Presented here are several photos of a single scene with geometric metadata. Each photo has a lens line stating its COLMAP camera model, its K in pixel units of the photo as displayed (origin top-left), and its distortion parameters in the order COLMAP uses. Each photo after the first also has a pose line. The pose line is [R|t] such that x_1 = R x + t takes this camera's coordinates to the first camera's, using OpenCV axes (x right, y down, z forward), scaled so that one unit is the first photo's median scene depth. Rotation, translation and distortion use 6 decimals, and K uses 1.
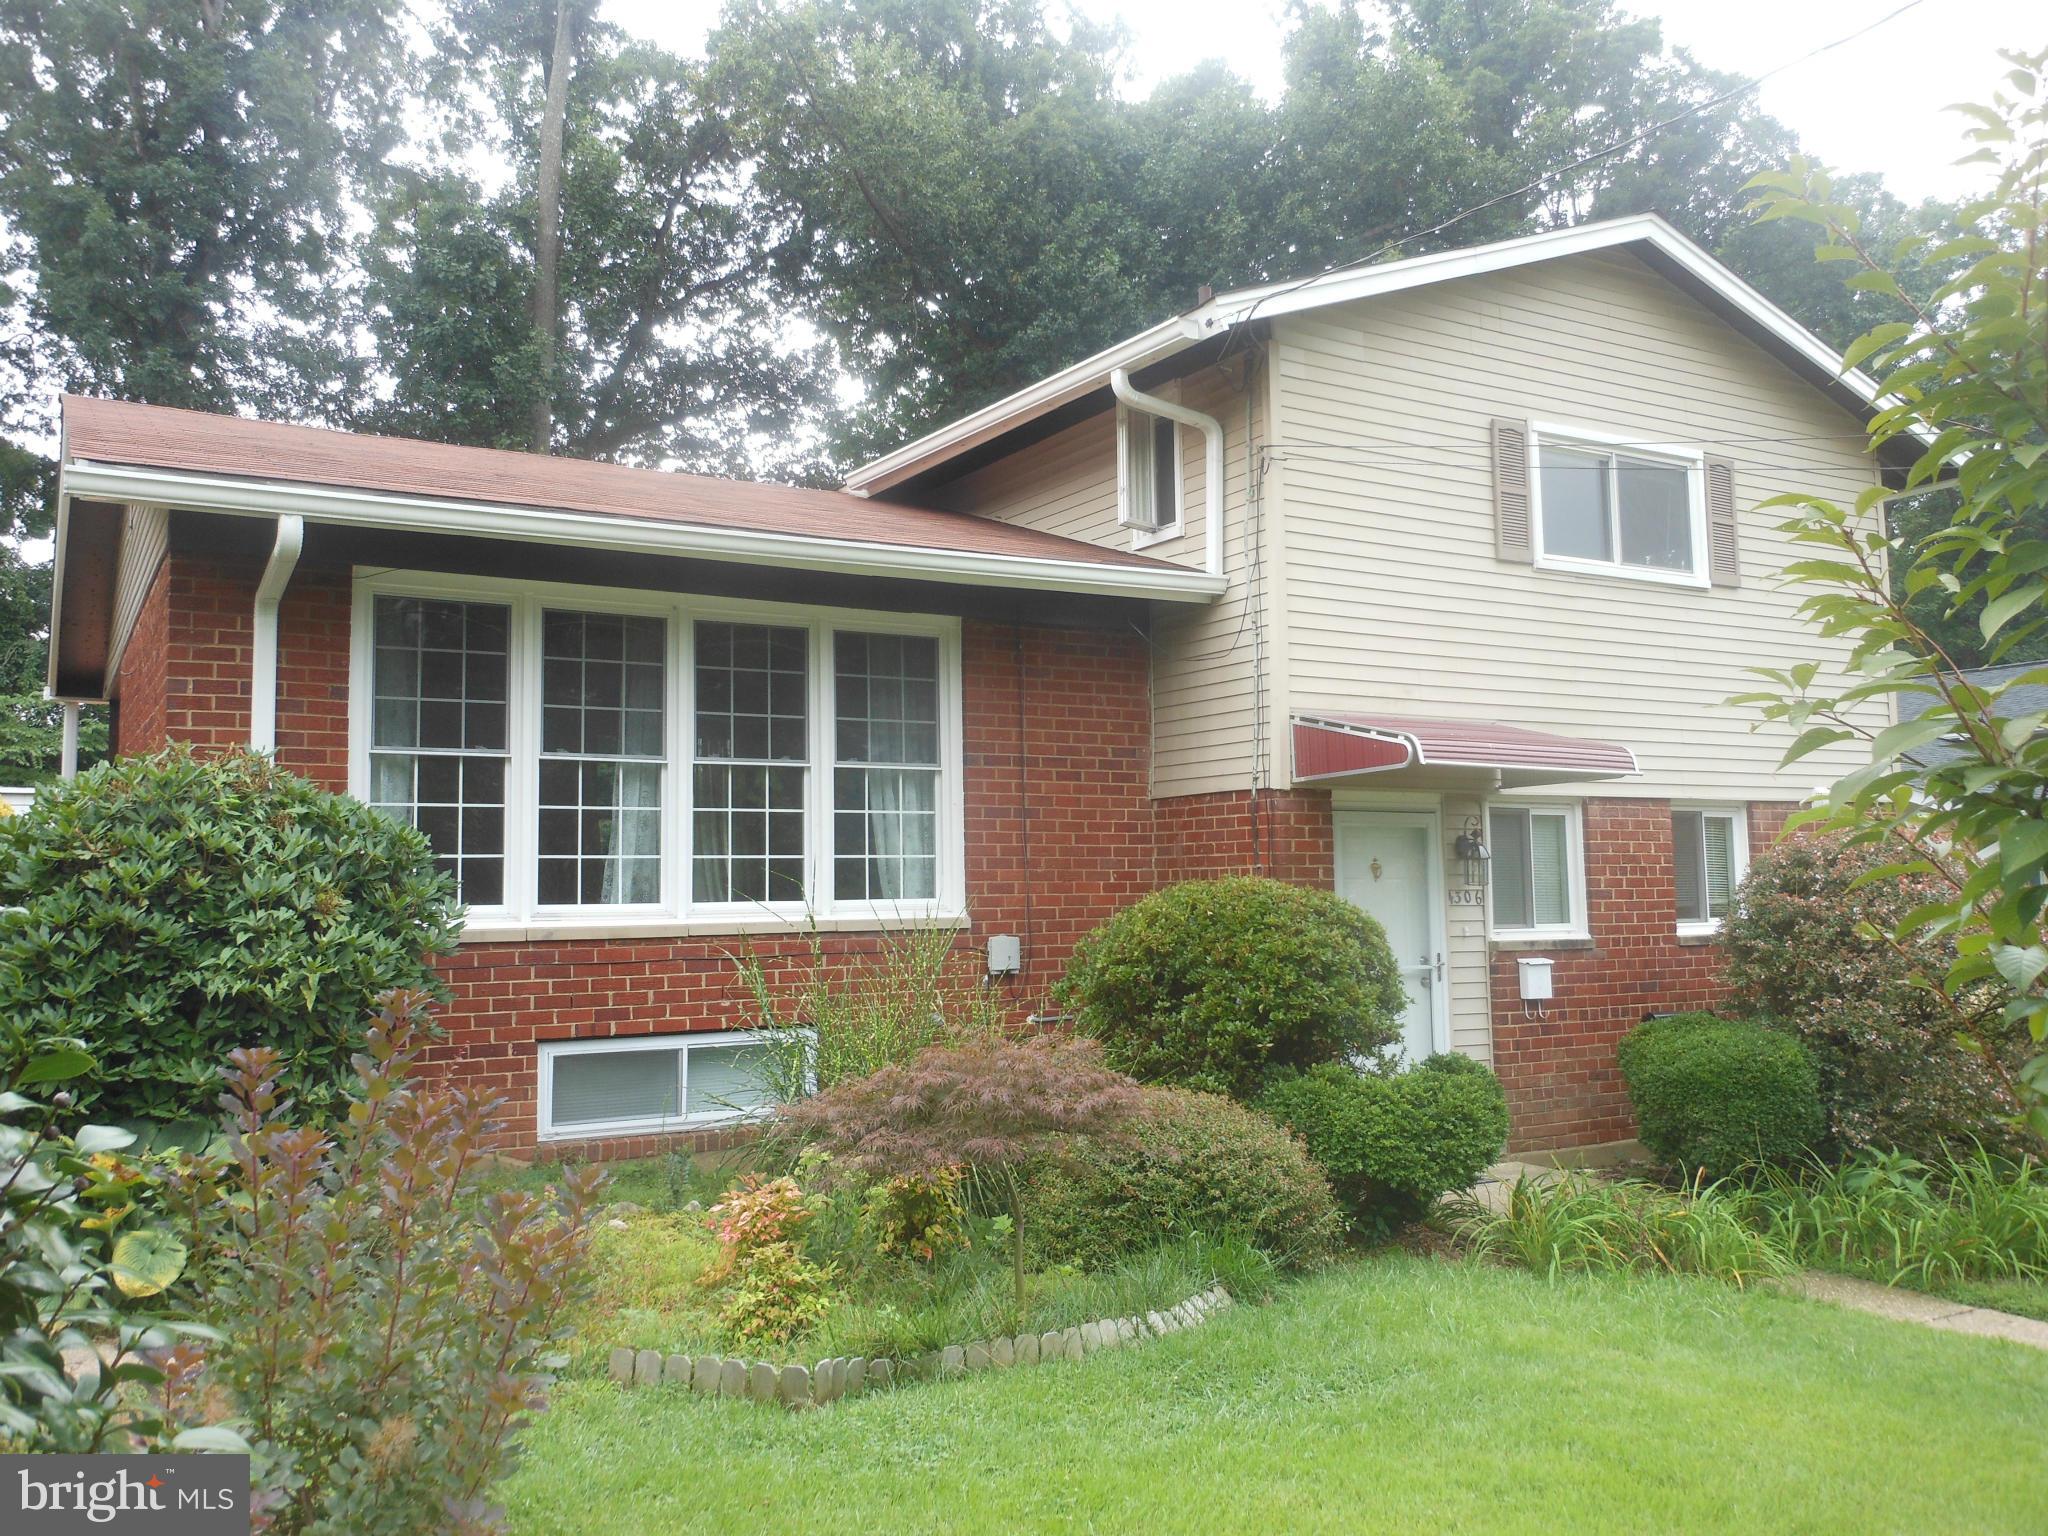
lens RADIAL K [[1661.3, 0, 991.4], [0, 1661.3, 728.7], [0, 0, 1]] dist [-0.005692, 0.015883]
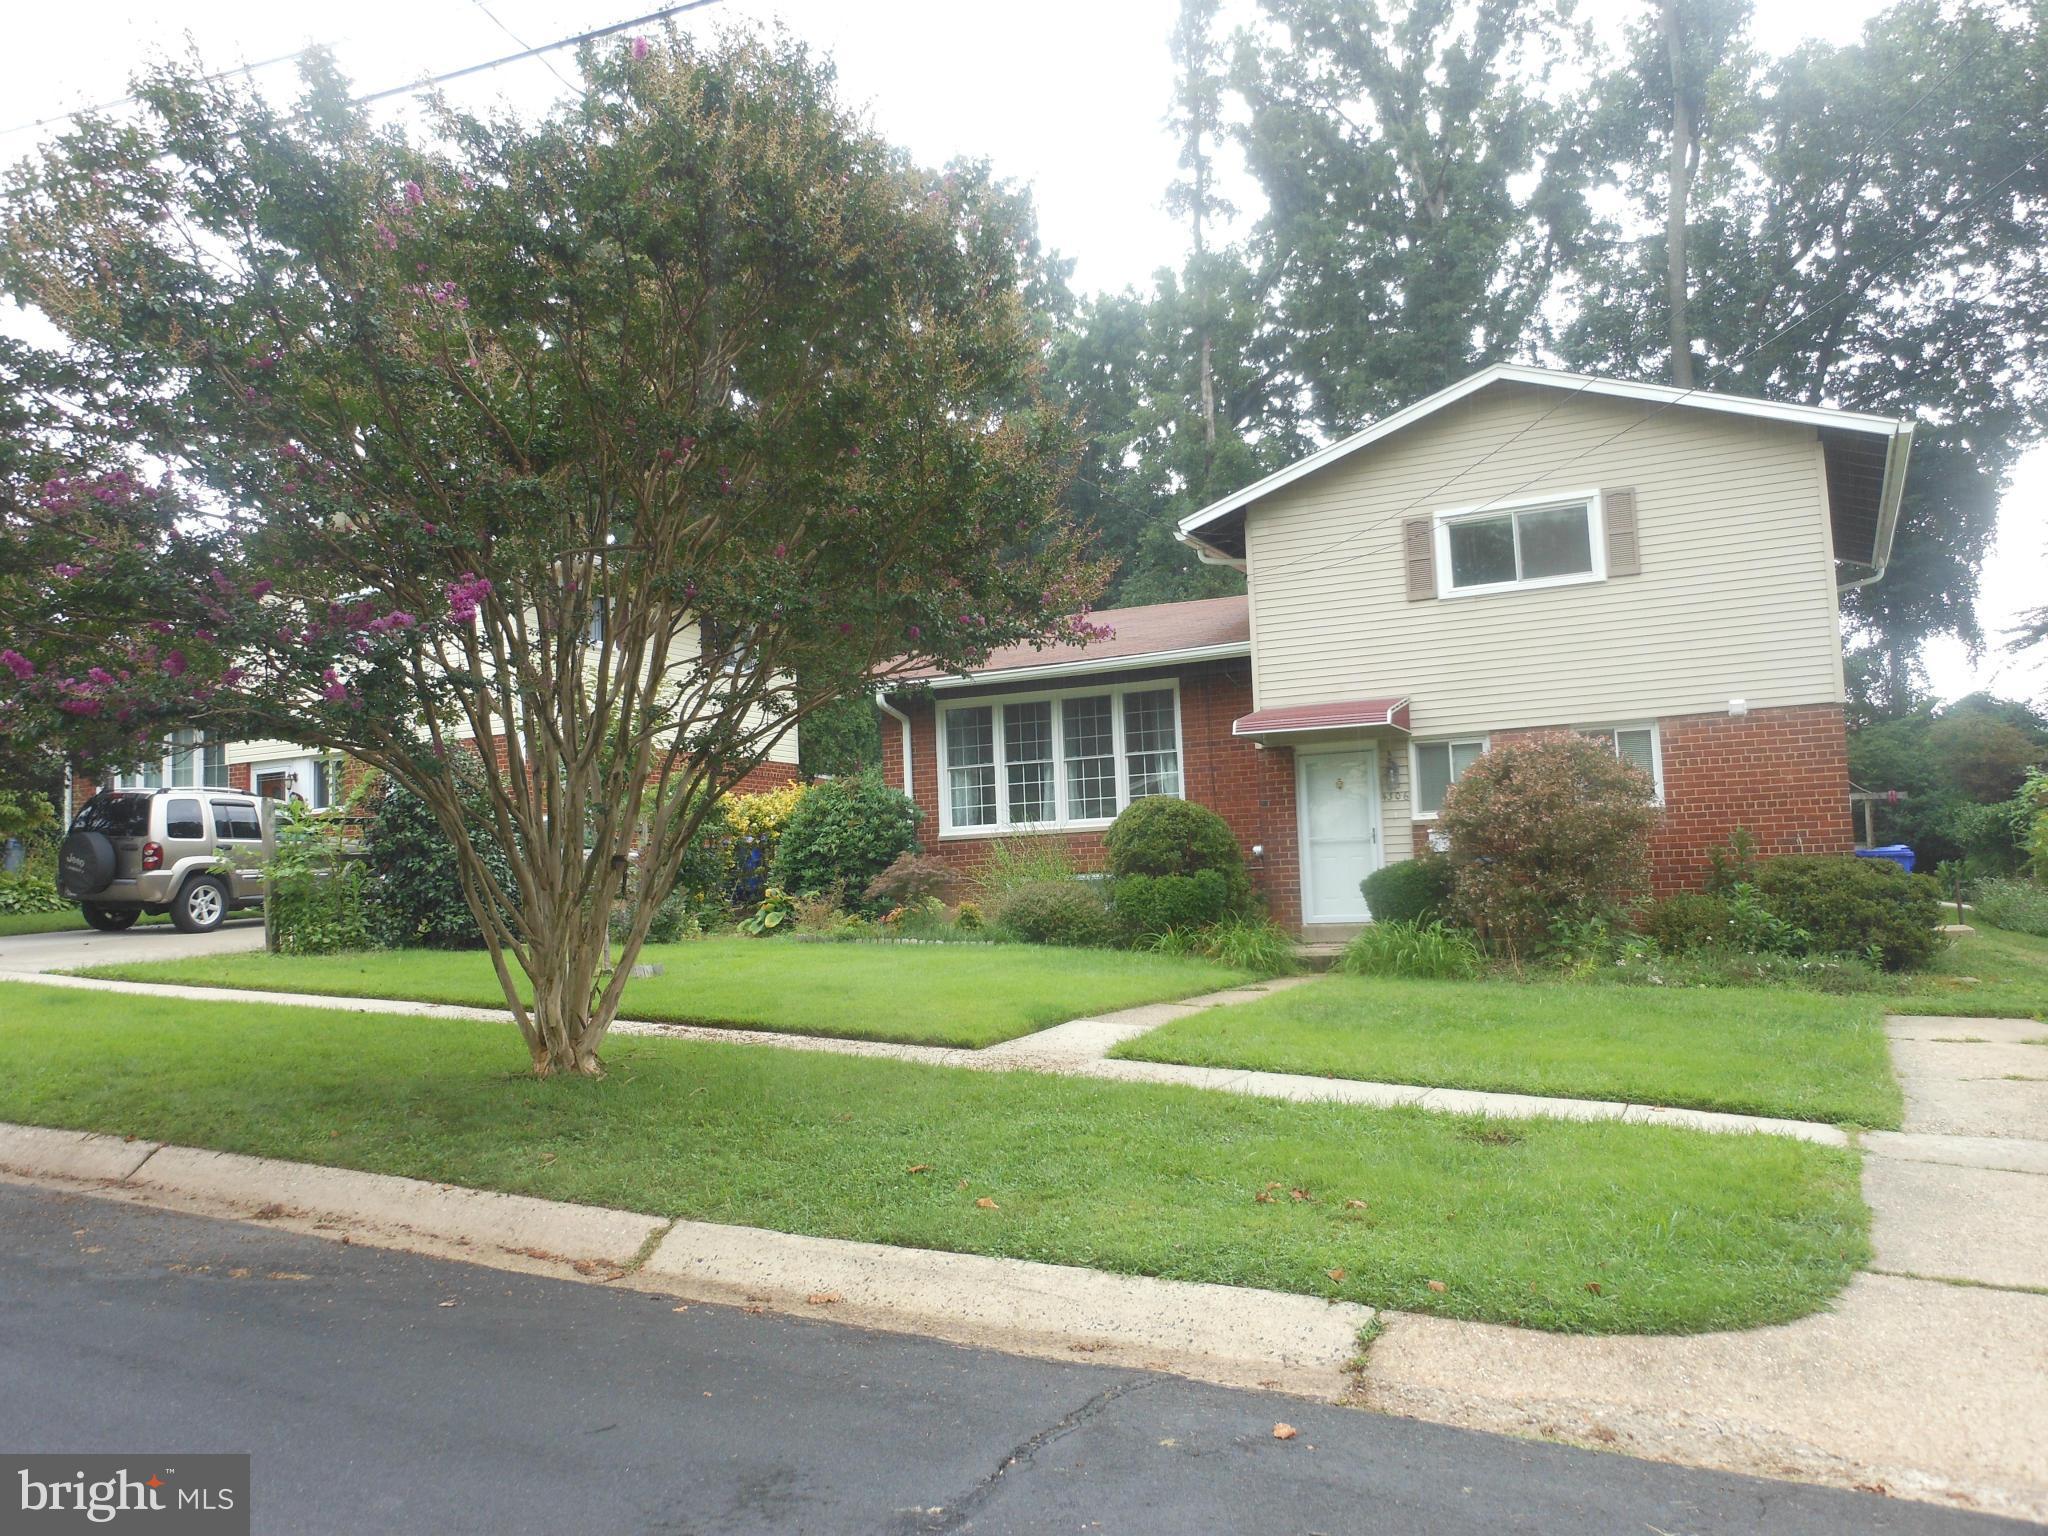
lens RADIAL K [[1661.3, 0, 991.4], [0, 1661.3, 728.7], [0, 0, 1]] dist [-0.005692, 0.015883]
pose [[0.530968, -0.098807, -0.841612, 1.520928], [0.102946, 0.993344, -0.051672, 0.075324], [0.841115, -0.059204, 0.537606, -0.305640]]
